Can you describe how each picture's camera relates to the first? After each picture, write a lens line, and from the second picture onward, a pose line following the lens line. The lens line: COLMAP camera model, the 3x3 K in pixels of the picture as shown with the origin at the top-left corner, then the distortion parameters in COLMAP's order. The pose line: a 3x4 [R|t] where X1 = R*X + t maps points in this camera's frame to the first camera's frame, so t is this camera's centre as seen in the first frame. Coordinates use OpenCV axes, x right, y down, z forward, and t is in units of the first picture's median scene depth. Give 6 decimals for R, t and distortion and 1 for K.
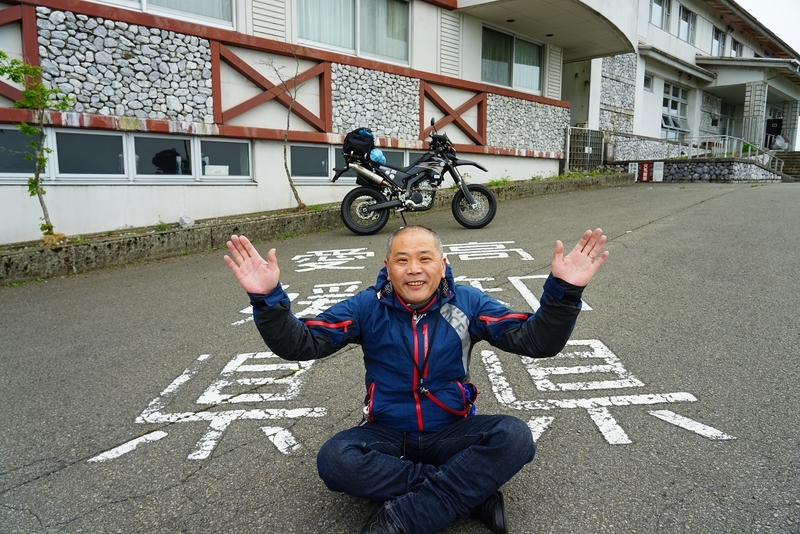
lens RADIAL K [[536.7, 0, 400.2], [0, 536.7, 268.6], [0, 0, 1]] dist [-0.025581, 0.004986]
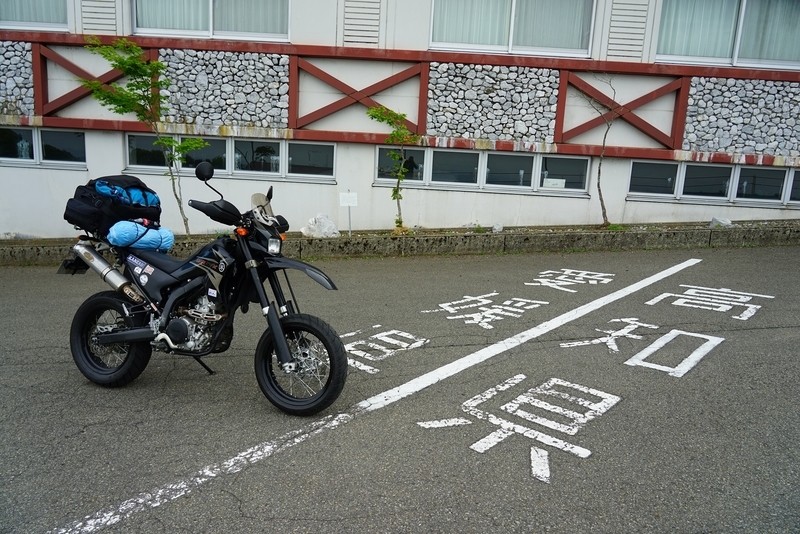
lens RADIAL K [[536.7, 0, 398.6], [0, 536.7, 265.6], [0, 0, 1]] dist [-0.025581, 0.004986]
pose [[0.703537, 0.165628, -0.691088, 0.285229], [-0.157985, 0.984579, 0.075136, -0.053504], [0.692876, 0.056320, 0.718854, -0.040606]]
